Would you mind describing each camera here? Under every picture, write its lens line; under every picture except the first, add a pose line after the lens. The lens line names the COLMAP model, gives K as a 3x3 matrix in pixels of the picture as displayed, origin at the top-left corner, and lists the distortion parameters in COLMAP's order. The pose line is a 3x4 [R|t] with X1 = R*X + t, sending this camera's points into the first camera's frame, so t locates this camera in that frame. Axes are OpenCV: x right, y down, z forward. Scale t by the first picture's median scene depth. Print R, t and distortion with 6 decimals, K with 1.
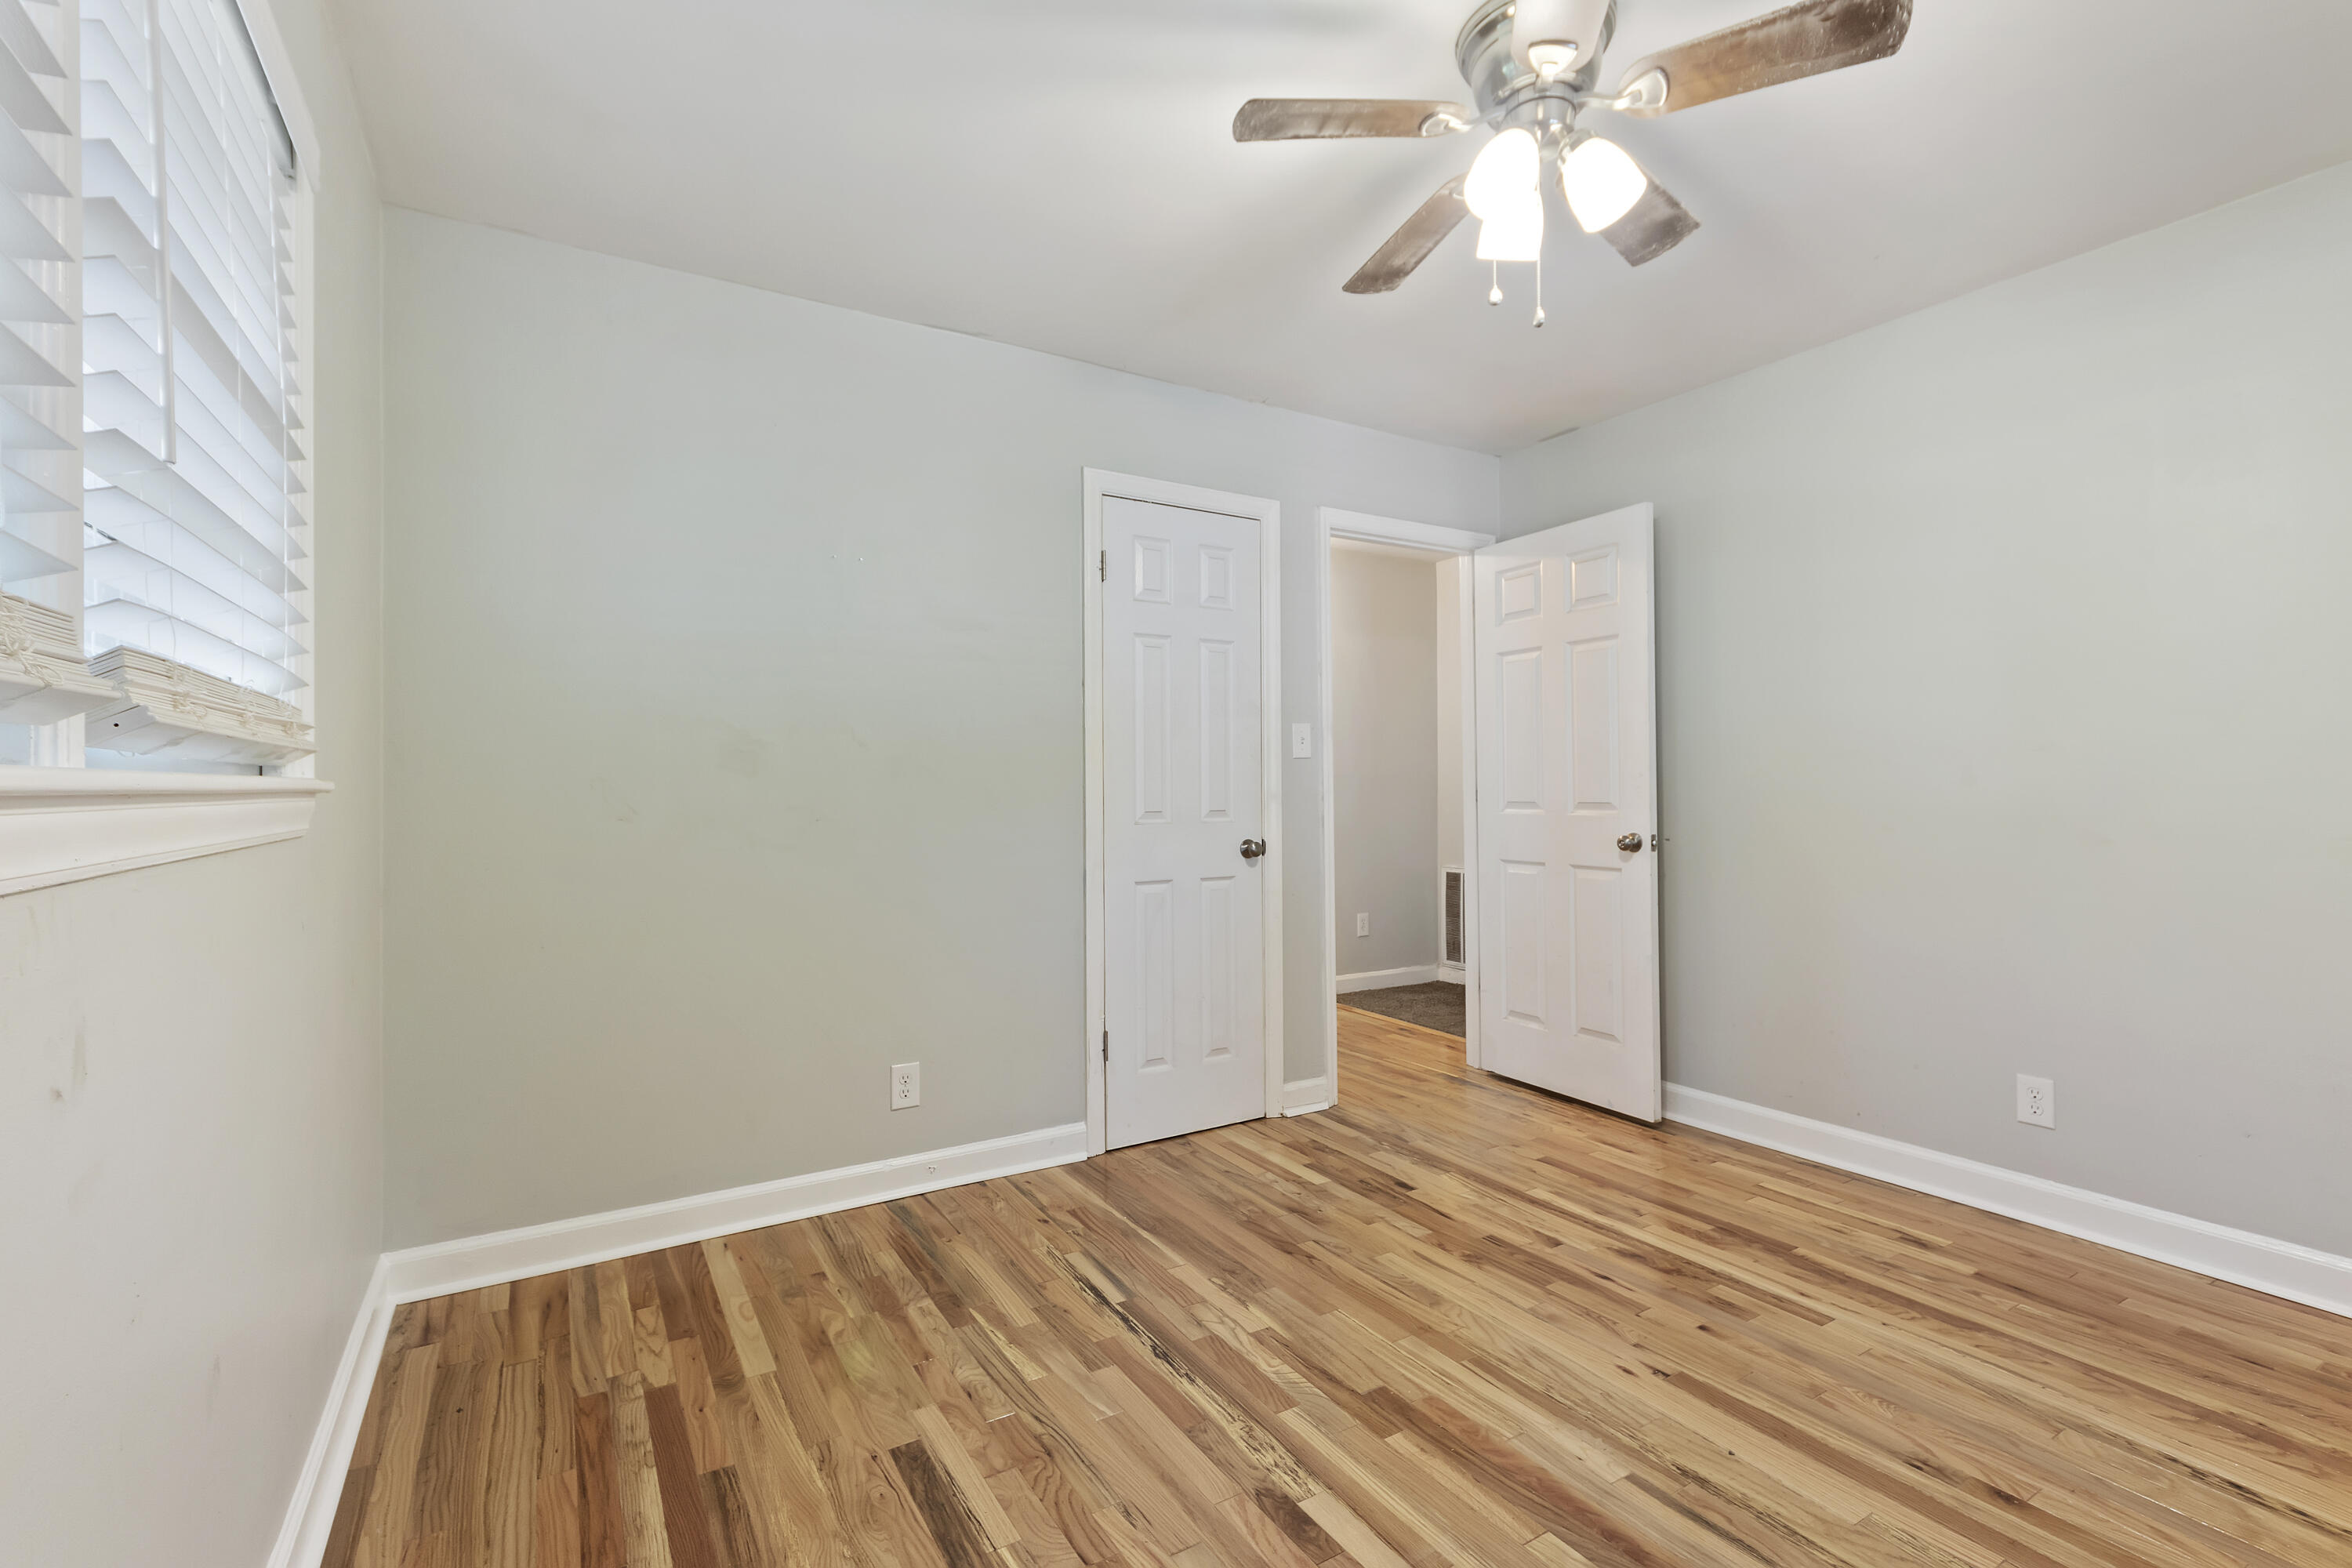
lens RADIAL K [[1030.3, 0, 1176.0], [0, 1030.3, 784.0], [0, 0, 1]] dist [-0.000070, 0.000126]
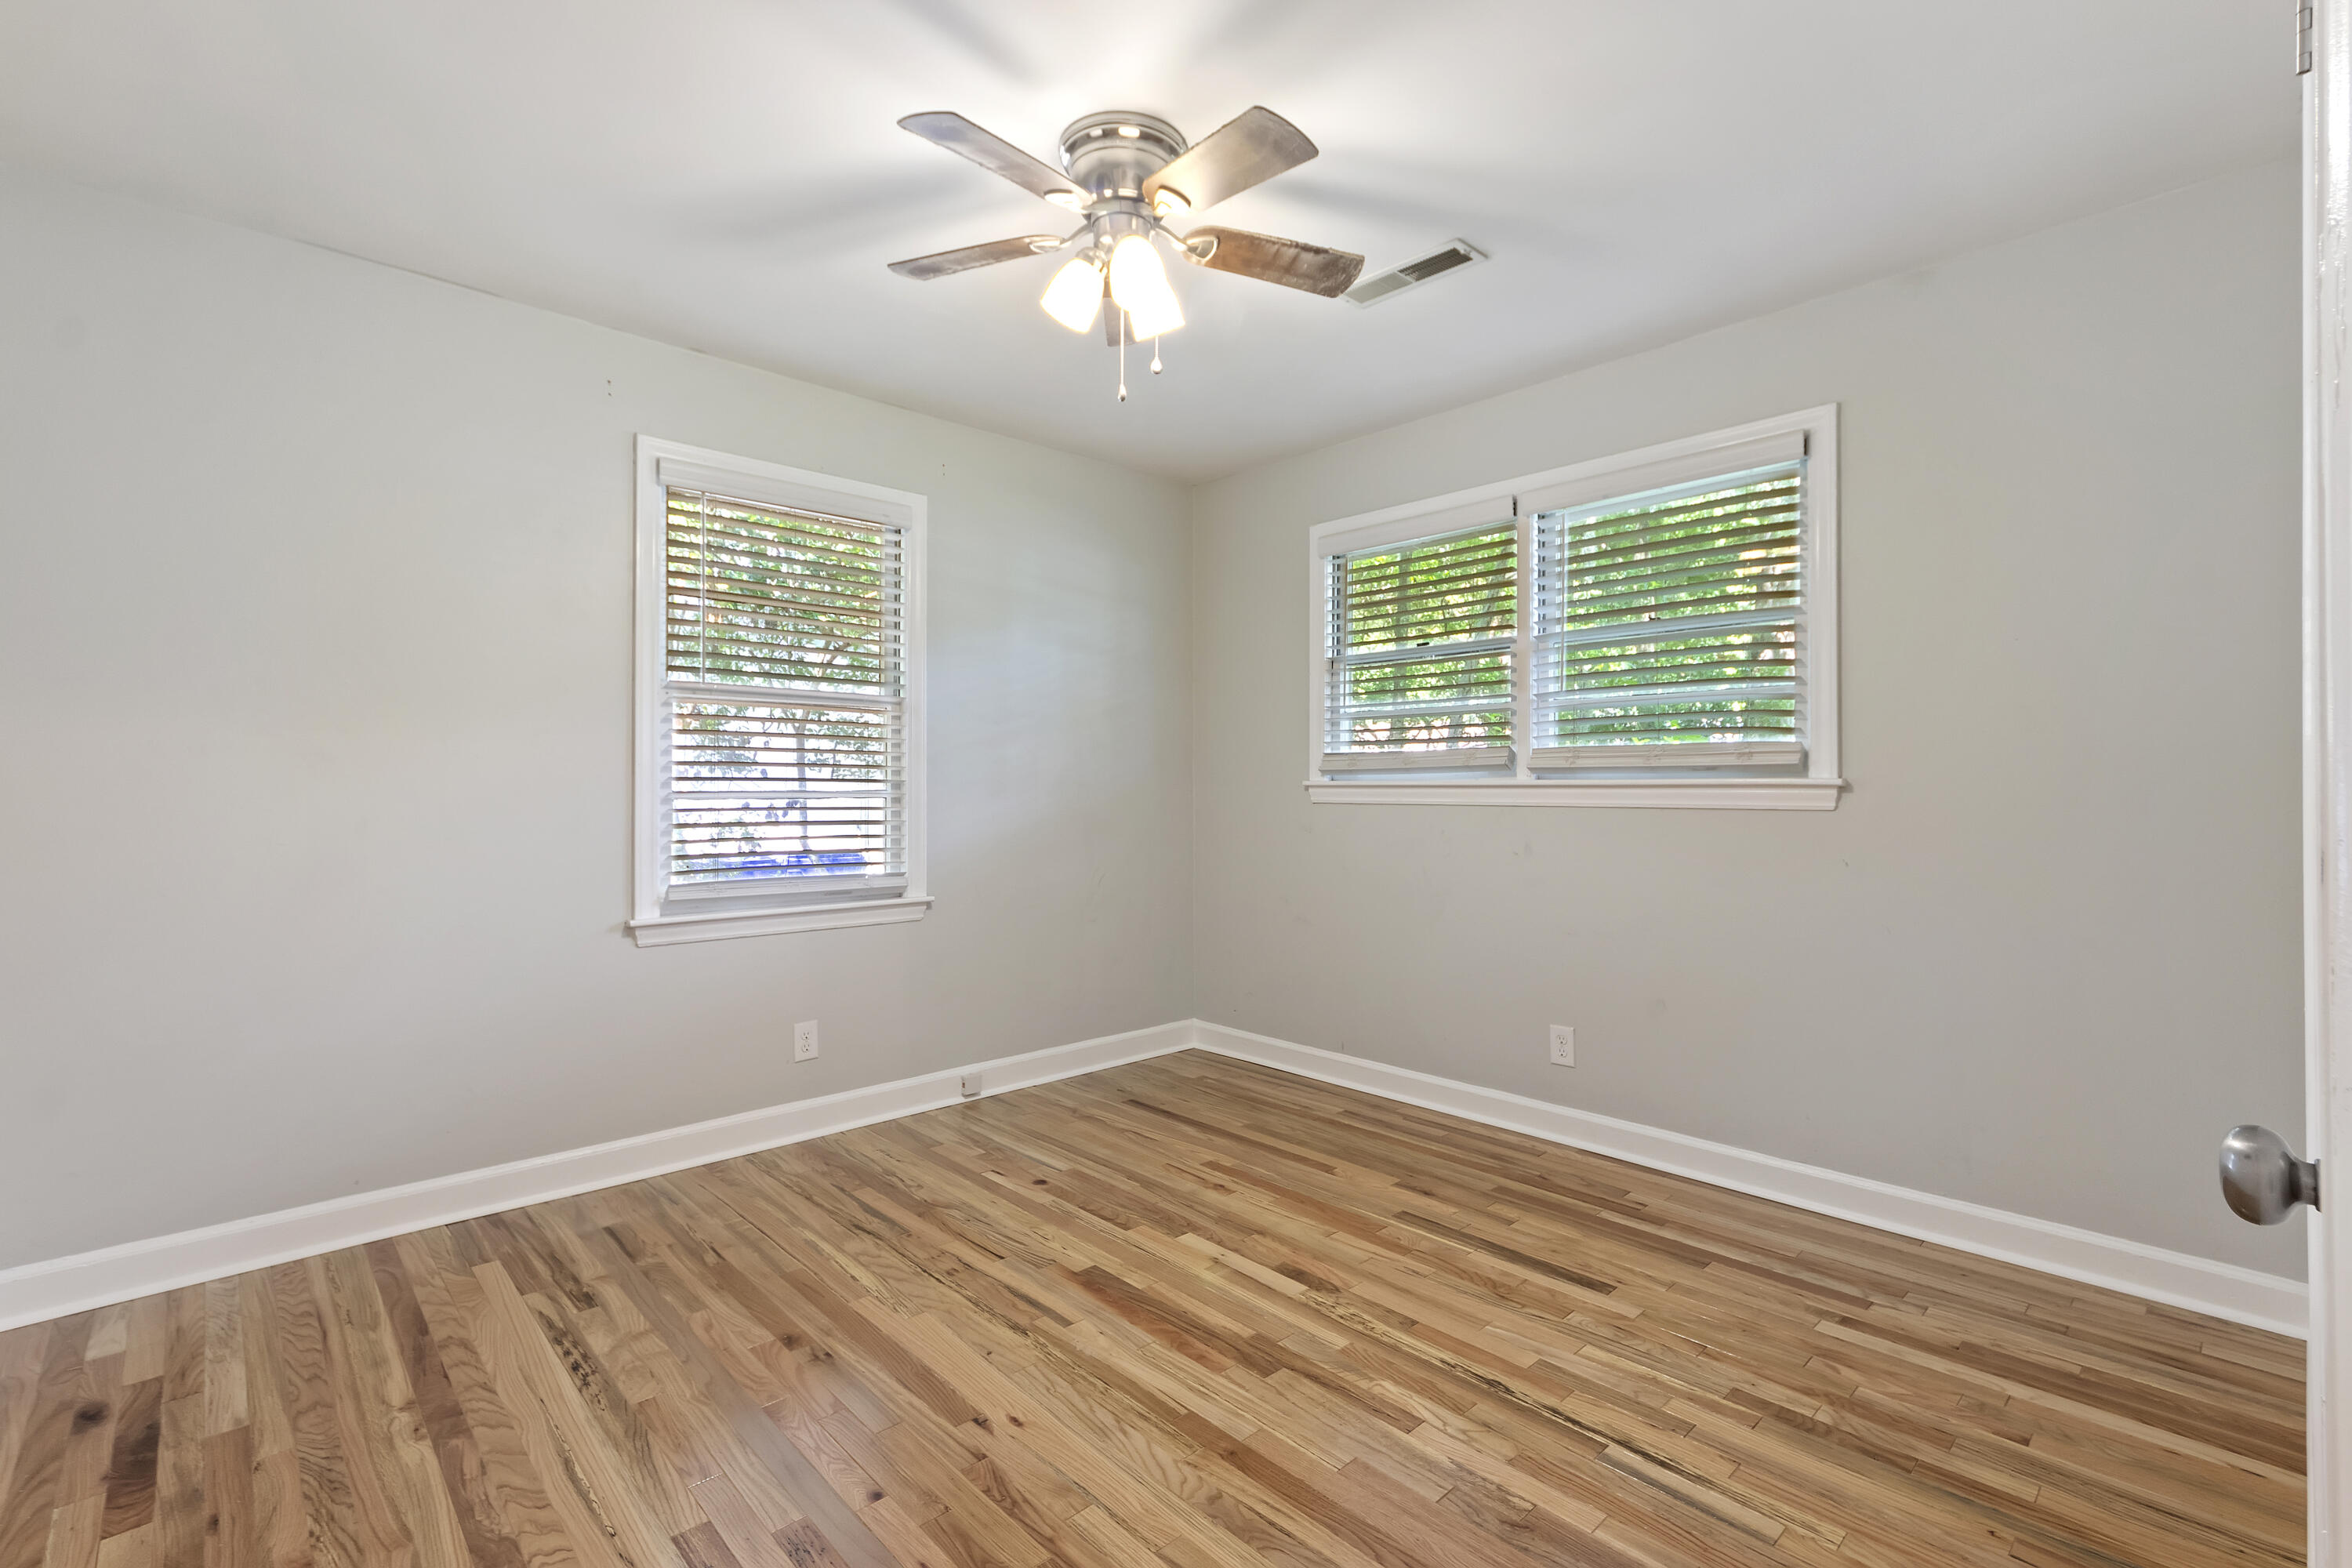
lens RADIAL K [[1030.3, 0, 1176.0], [0, 1030.3, 784.0], [0, 0, 1]] dist [-0.000070, 0.000126]
pose [[-0.978693, 0.007729, -0.205184, 0.475294], [0.007679, 0.999970, 0.001039, -0.002279], [0.205186, -0.000559, -0.978723, 1.914189]]
